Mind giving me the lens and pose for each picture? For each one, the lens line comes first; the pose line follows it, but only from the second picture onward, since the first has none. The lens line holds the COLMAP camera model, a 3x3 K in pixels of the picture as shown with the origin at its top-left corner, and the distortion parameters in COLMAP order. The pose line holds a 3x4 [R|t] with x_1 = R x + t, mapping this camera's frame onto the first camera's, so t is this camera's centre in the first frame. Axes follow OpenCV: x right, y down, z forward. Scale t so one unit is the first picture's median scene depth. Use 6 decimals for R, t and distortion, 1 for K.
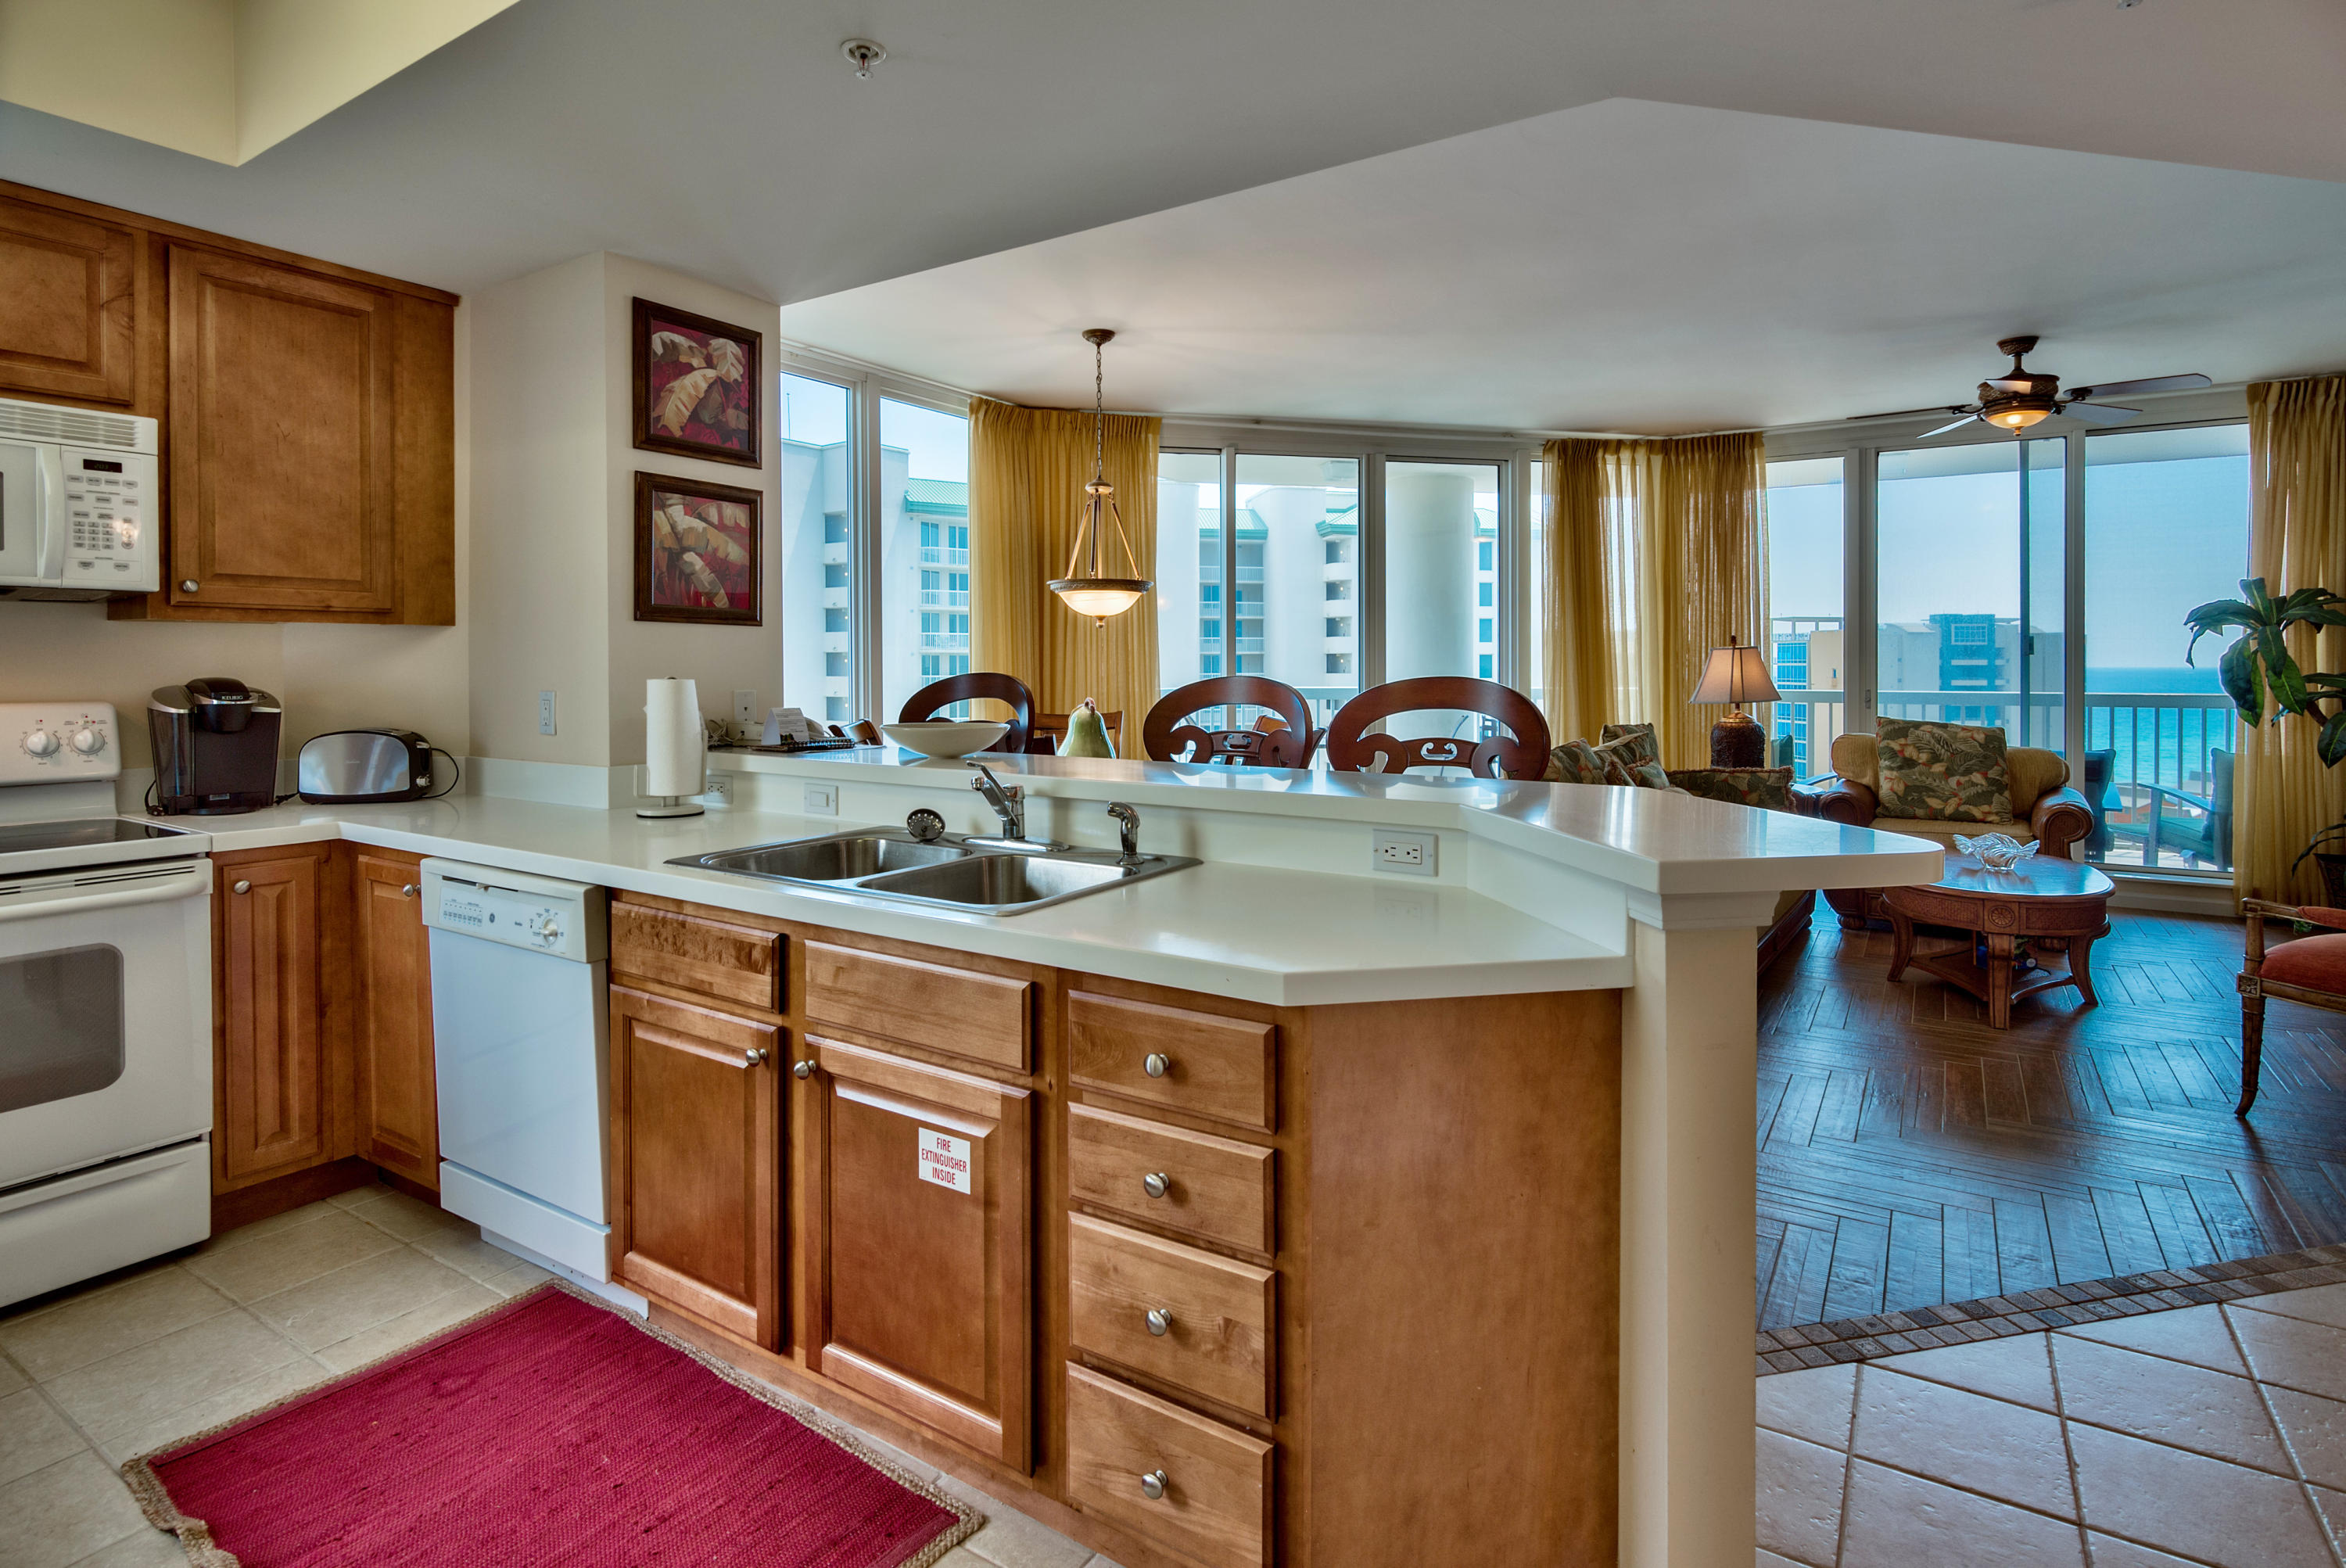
lens RADIAL K [[1153.2, 0, 1164.9], [0, 1153.2, 672.6], [0, 0, 1]] dist [-0.004945, -0.000791]
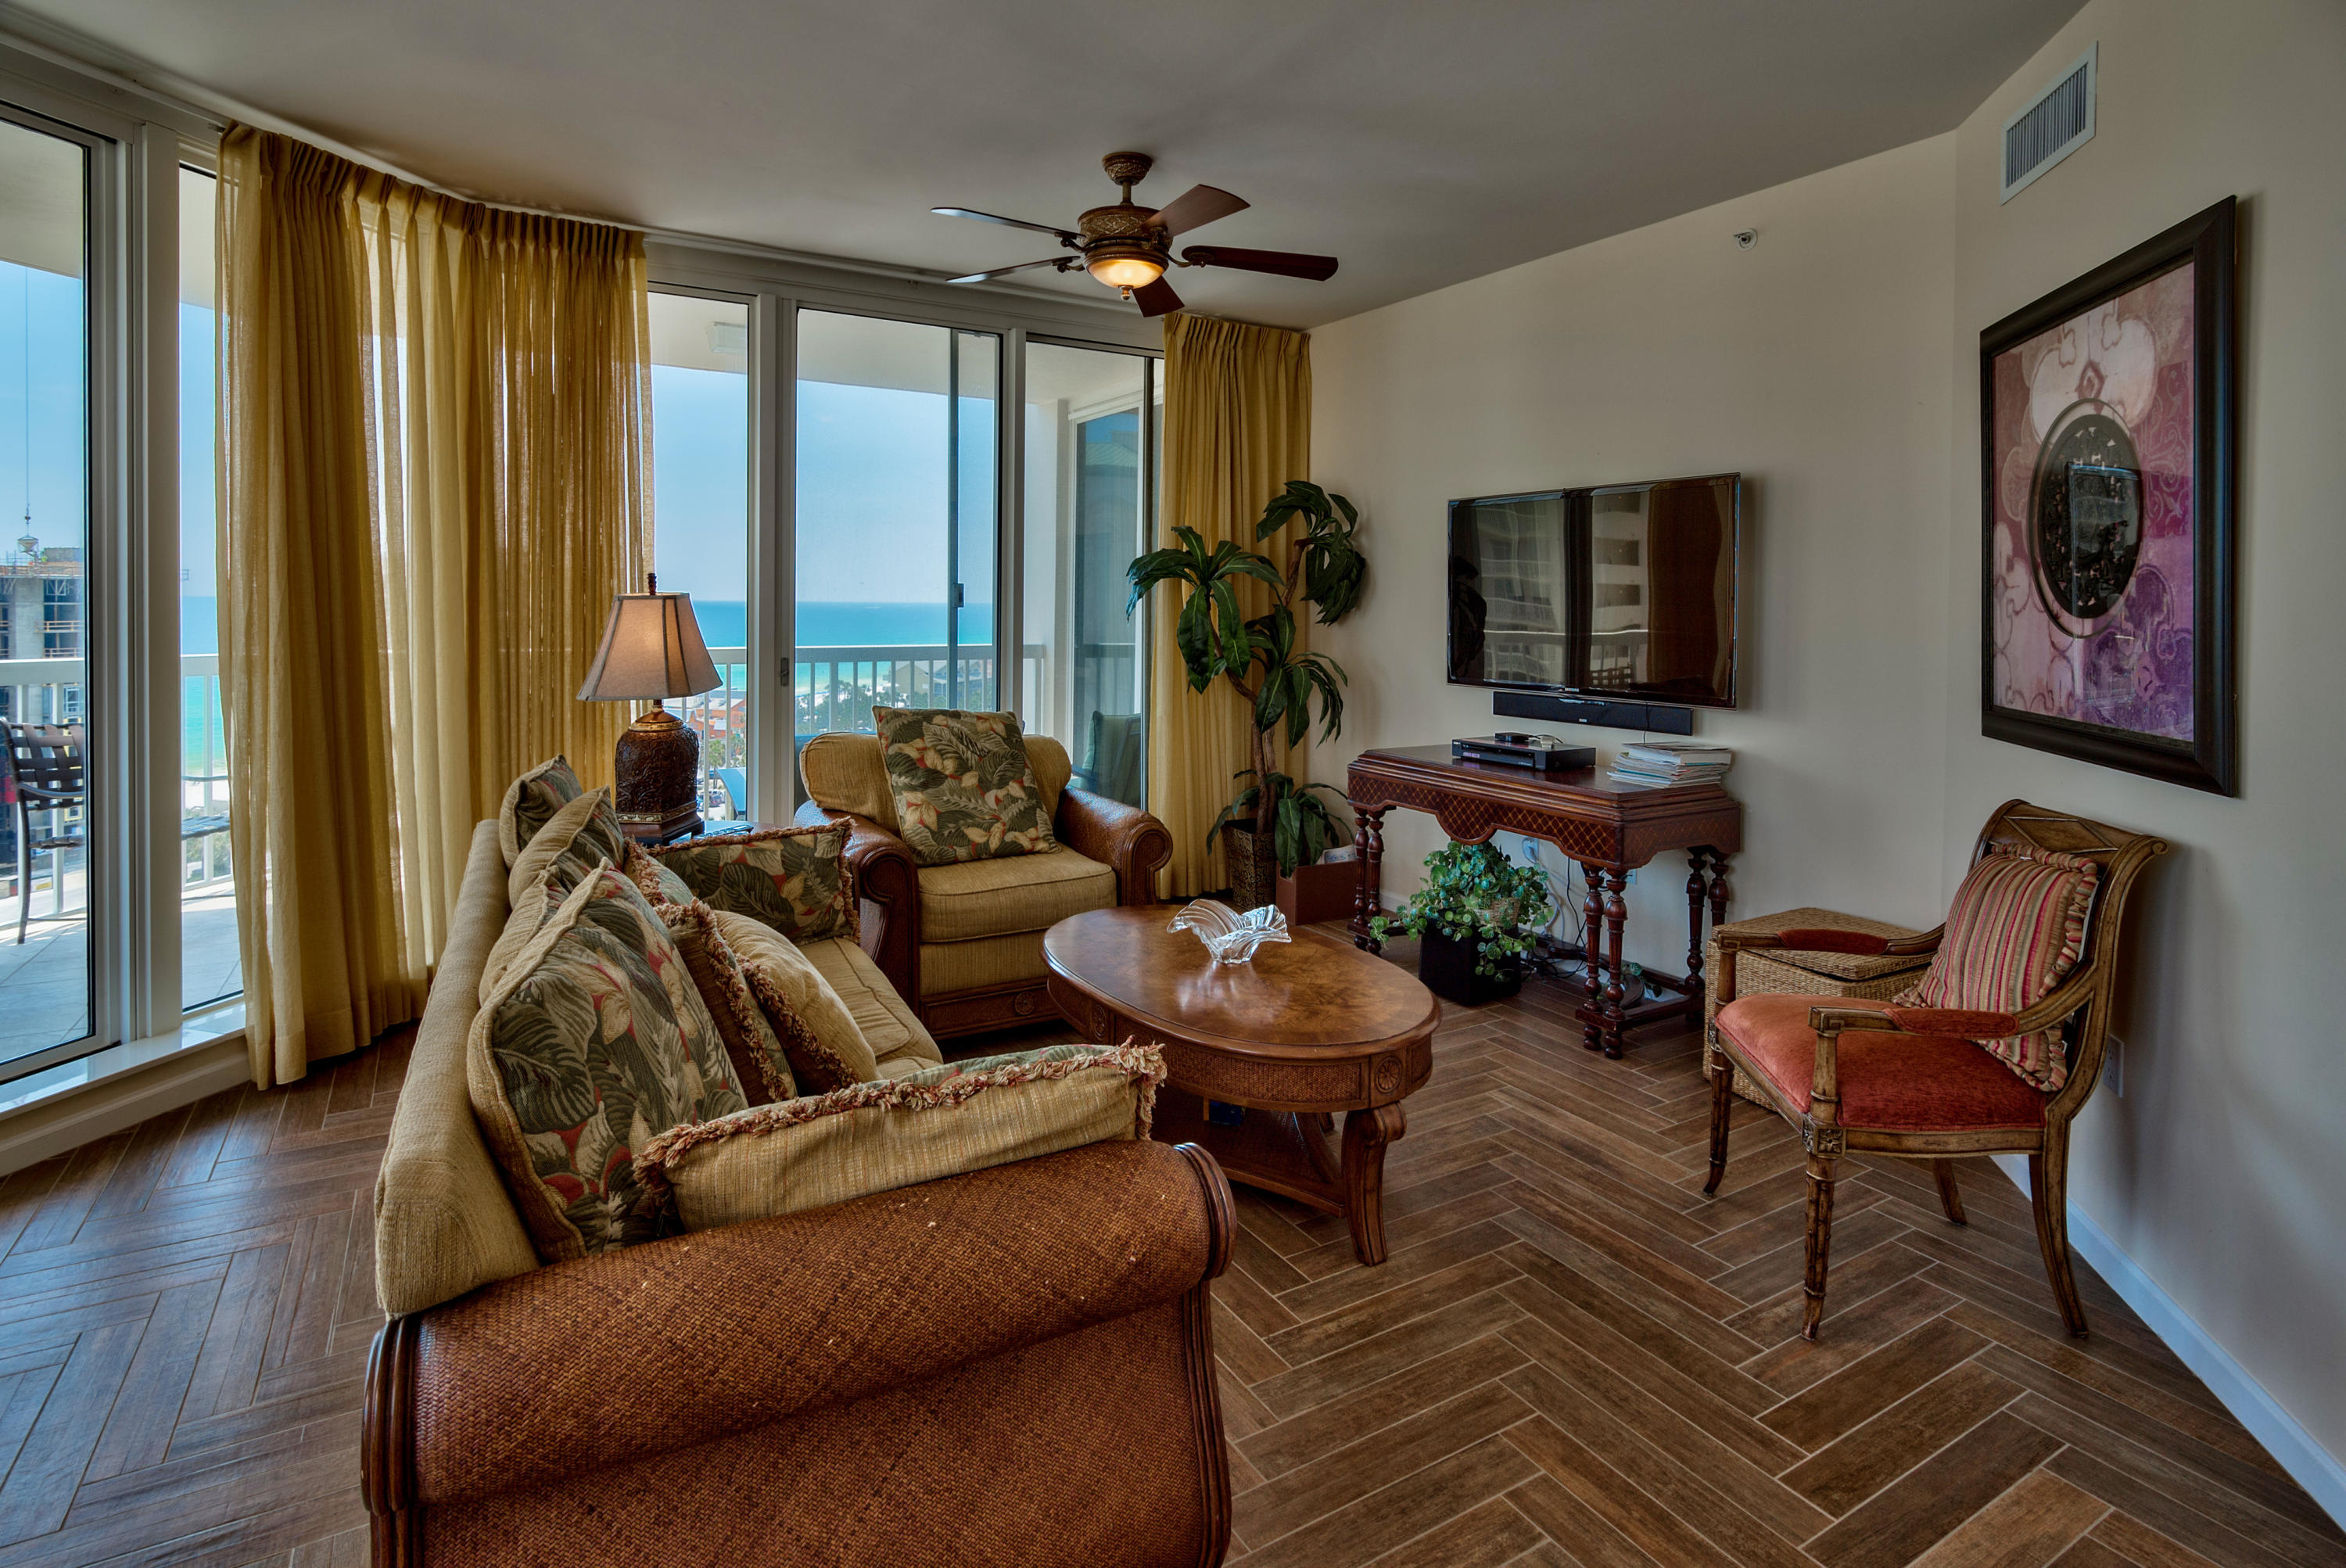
lens RADIAL K [[1194.5, 0, 1142.0], [0, 1194.5, 616.5], [0, 0, 1]] dist [-0.001767, -0.000370]
pose [[0.443568, -0.007647, 0.896208, 0.089002], [-0.002877, 0.999946, 0.009956, -0.019501], [-0.896236, -0.006995, 0.443522, 0.582586]]
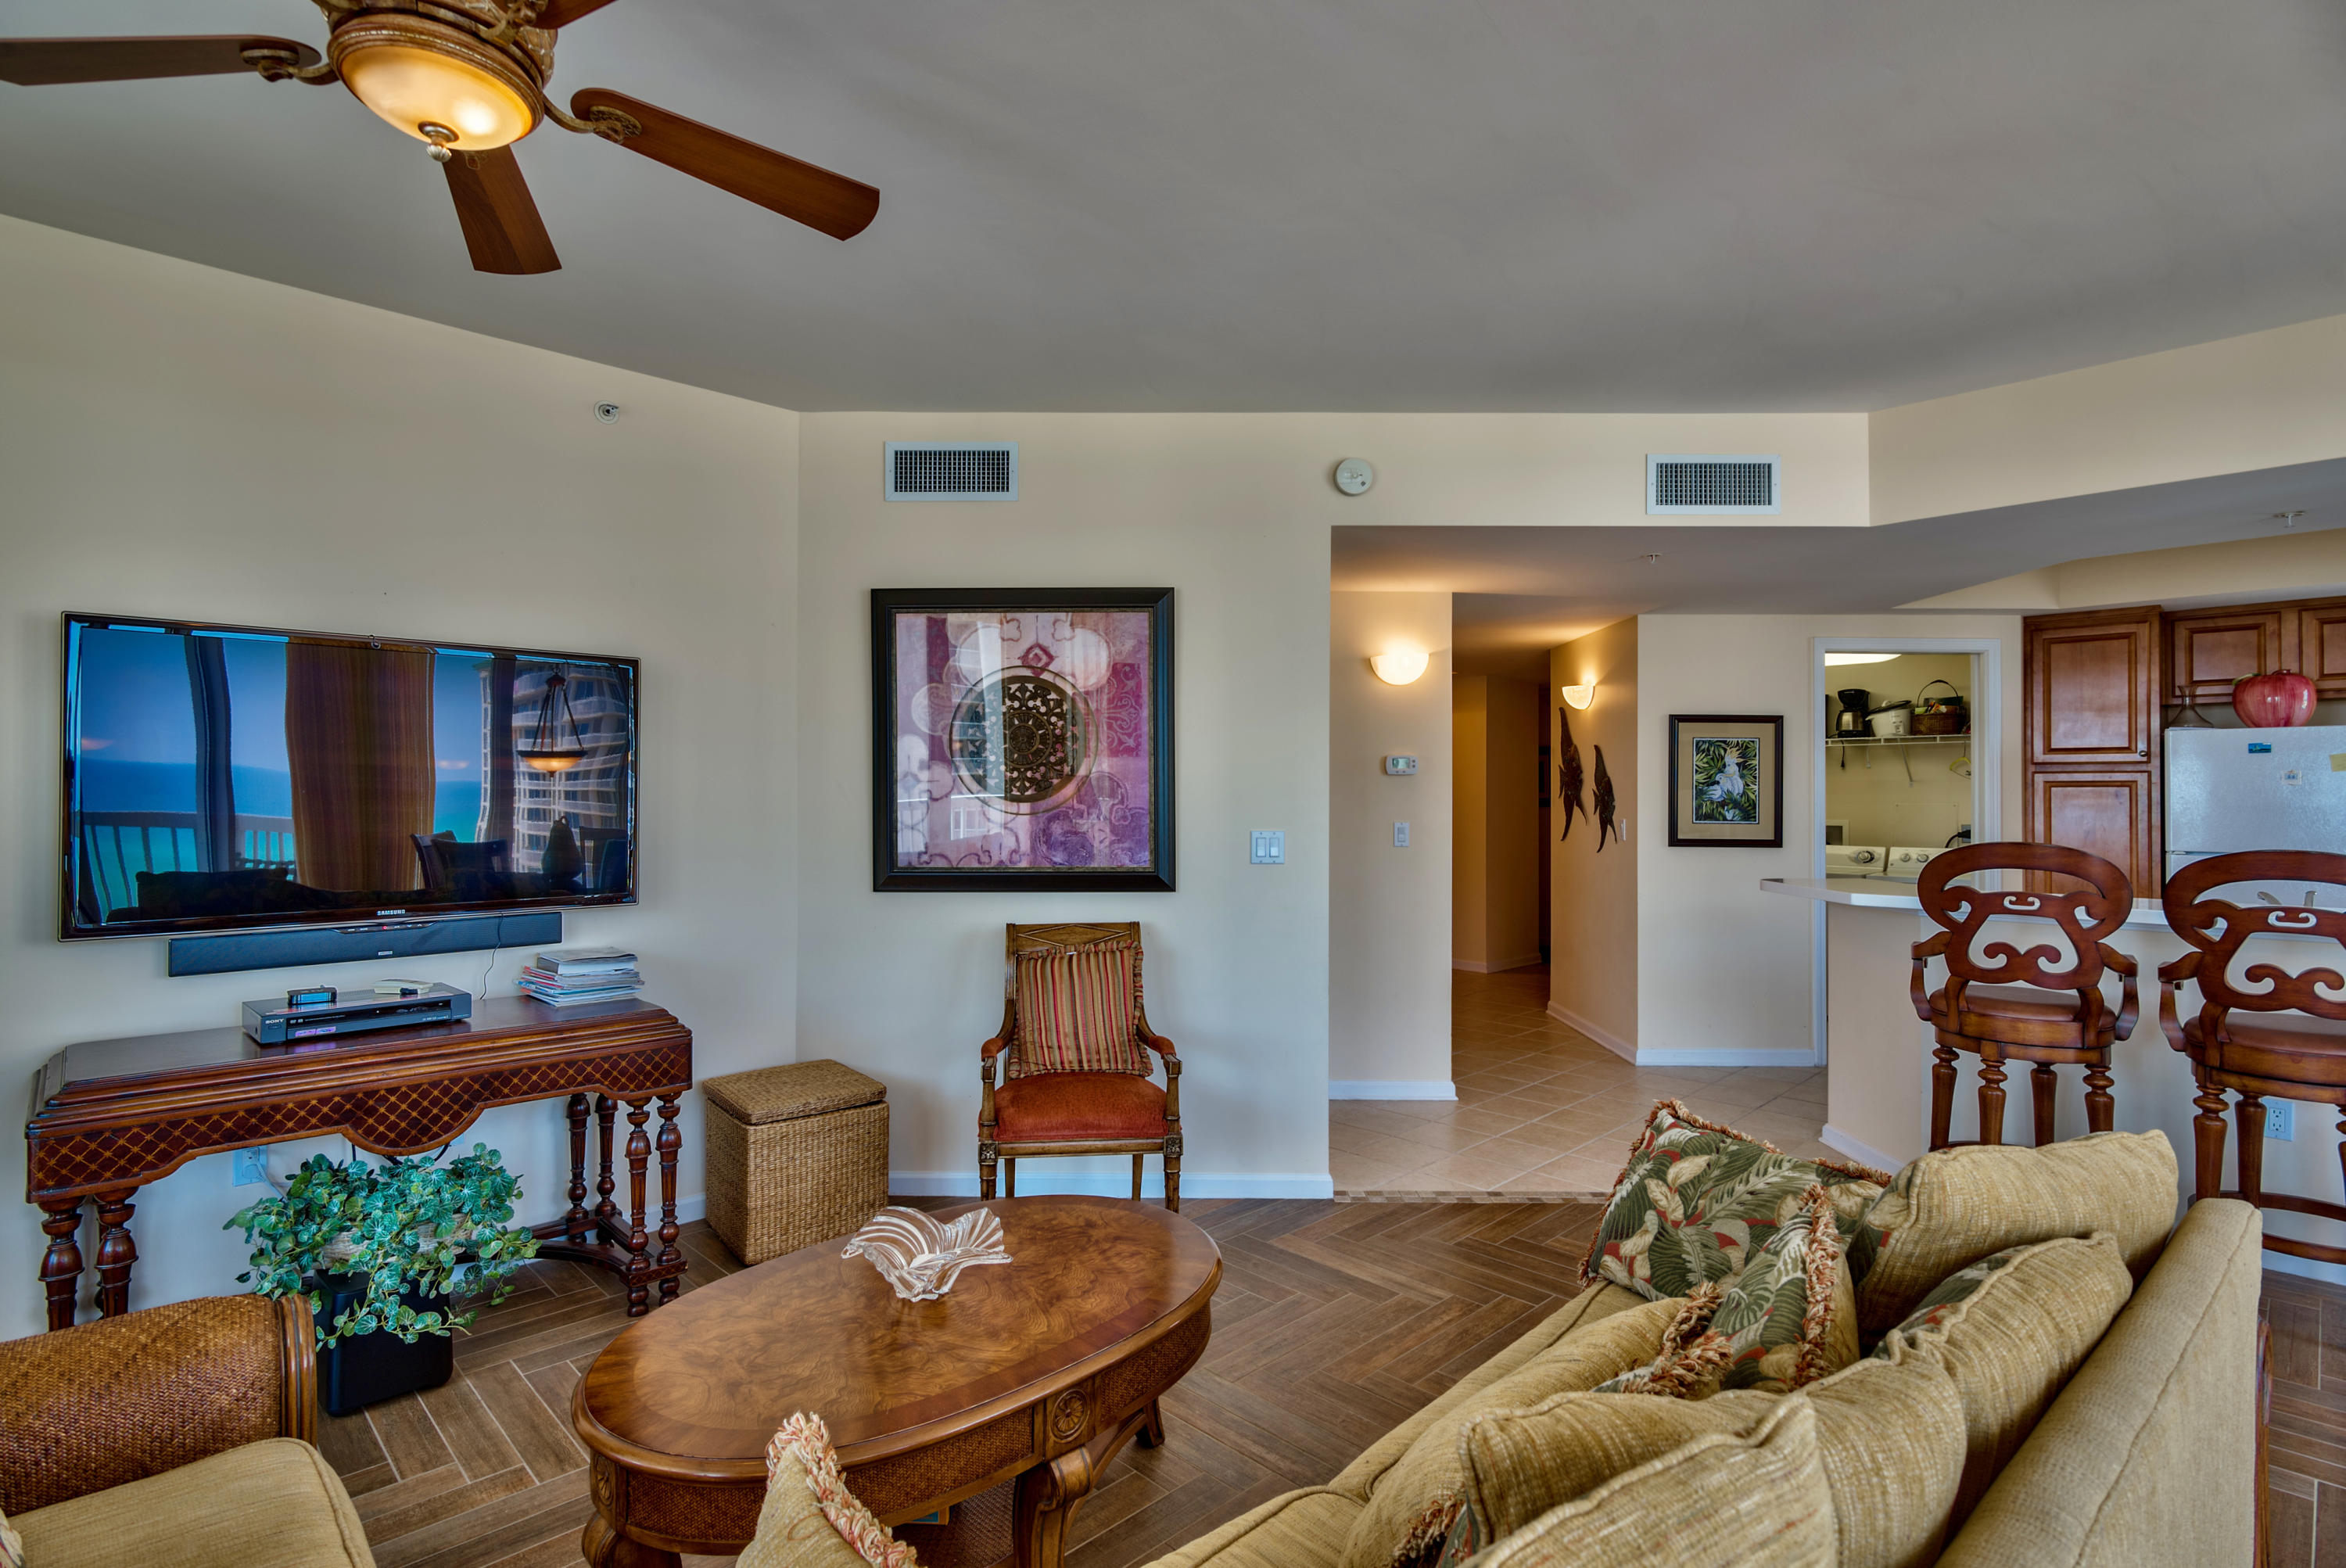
lens RADIAL K [[1140.9, 0, 1182.3], [0, 1140.9, 785.1], [0, 0, 1]] dist [-0.002290, -0.000414]
pose [[-0.979703, 0.000106, 0.200455, 0.378180], [0.000205, 1.000000, 0.000471, -0.025393], [-0.200455, 0.000503, -0.979703, 1.050542]]
